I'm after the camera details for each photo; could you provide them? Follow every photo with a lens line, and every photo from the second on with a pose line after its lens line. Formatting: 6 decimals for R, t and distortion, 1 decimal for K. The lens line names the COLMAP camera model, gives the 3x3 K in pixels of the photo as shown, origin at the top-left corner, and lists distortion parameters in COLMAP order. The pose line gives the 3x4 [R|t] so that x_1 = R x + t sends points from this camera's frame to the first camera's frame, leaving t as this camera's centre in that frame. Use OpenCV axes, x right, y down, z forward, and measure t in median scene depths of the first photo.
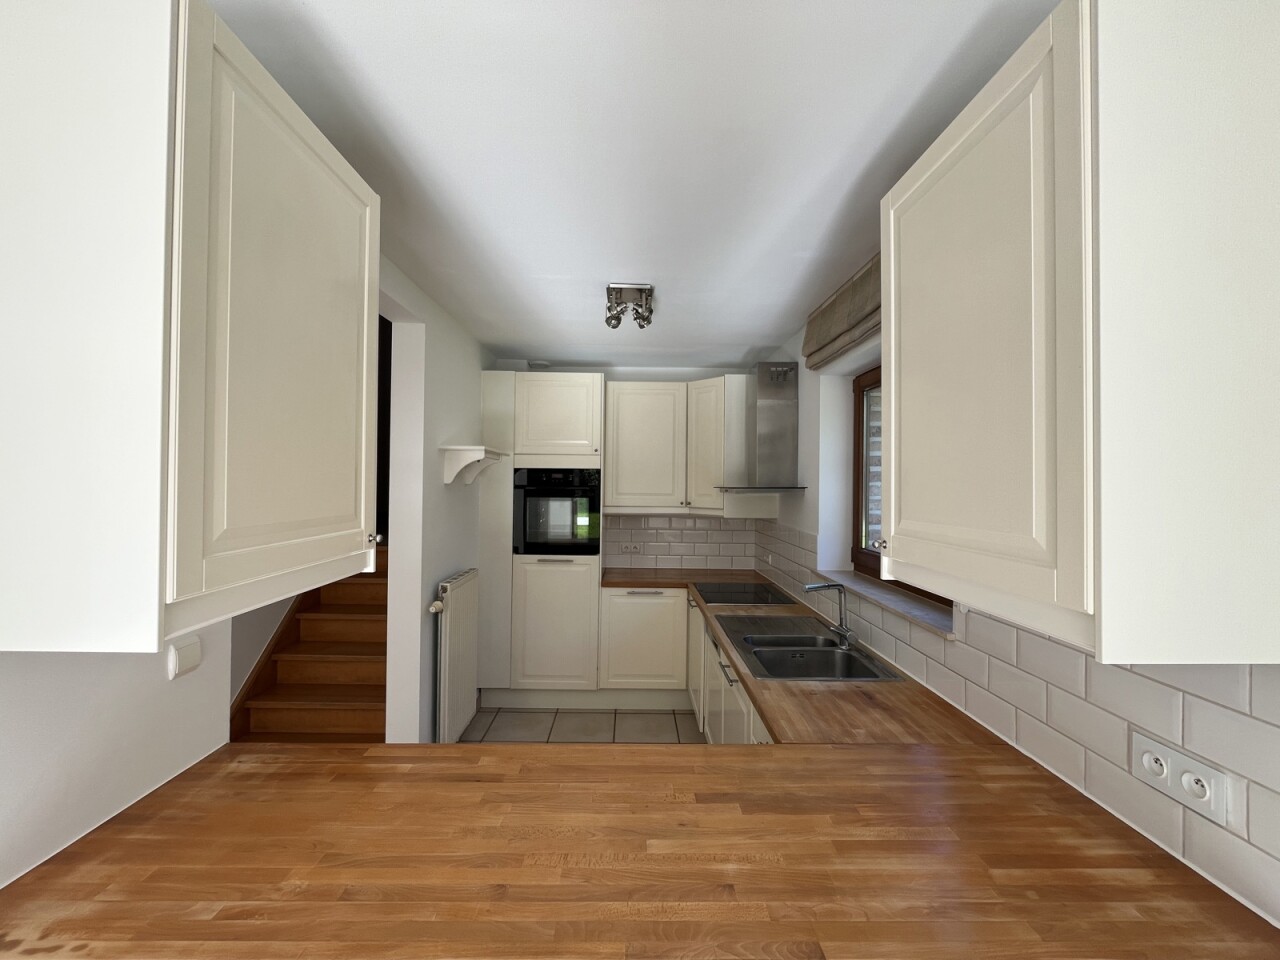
lens RADIAL K [[515.2, 0, 637.8], [0, 515.2, 476.4], [0, 0, 1]] dist [-0.002860, 0.000347]
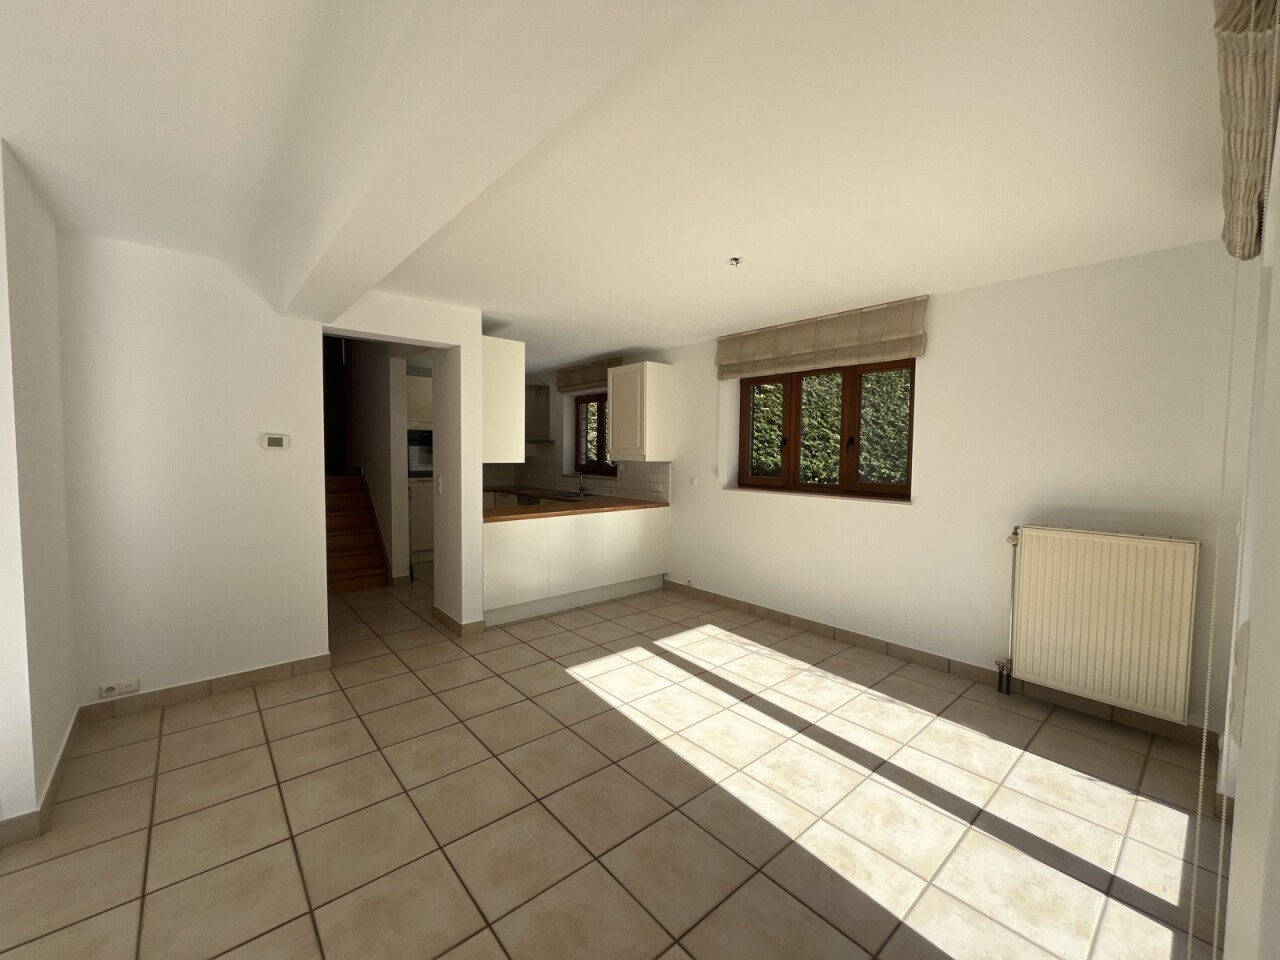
lens RADIAL K [[515.2, 0, 634.8], [0, 515.2, 481.0], [0, 0, 1]] dist [-0.002860, 0.000347]
pose [[0.764668, -0.042135, 0.643046, -0.781133], [-0.007103, 0.997248, 0.073791, 0.022205], [-0.644386, -0.060994, 0.762264, -0.892279]]
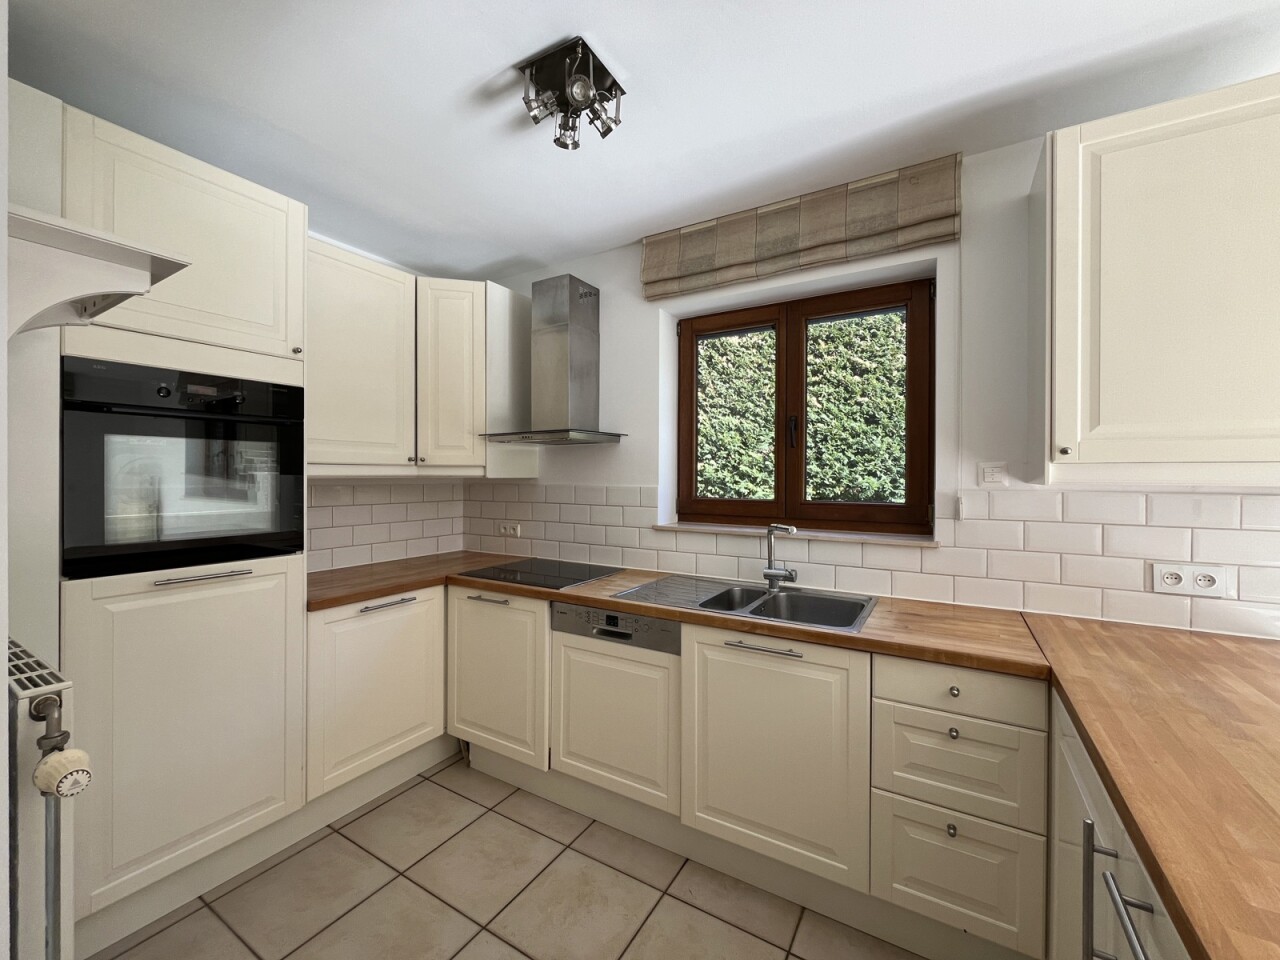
lens RADIAL K [[515.2, 0, 633.6], [0, 515.2, 478.3], [0, 0, 1]] dist [-0.002860, 0.000347]
pose [[0.529798, -0.014156, 0.848006, -0.340155], [-0.007516, 0.999743, 0.021385, 0.063614], [-0.848091, -0.017703, 0.529555, 0.438877]]
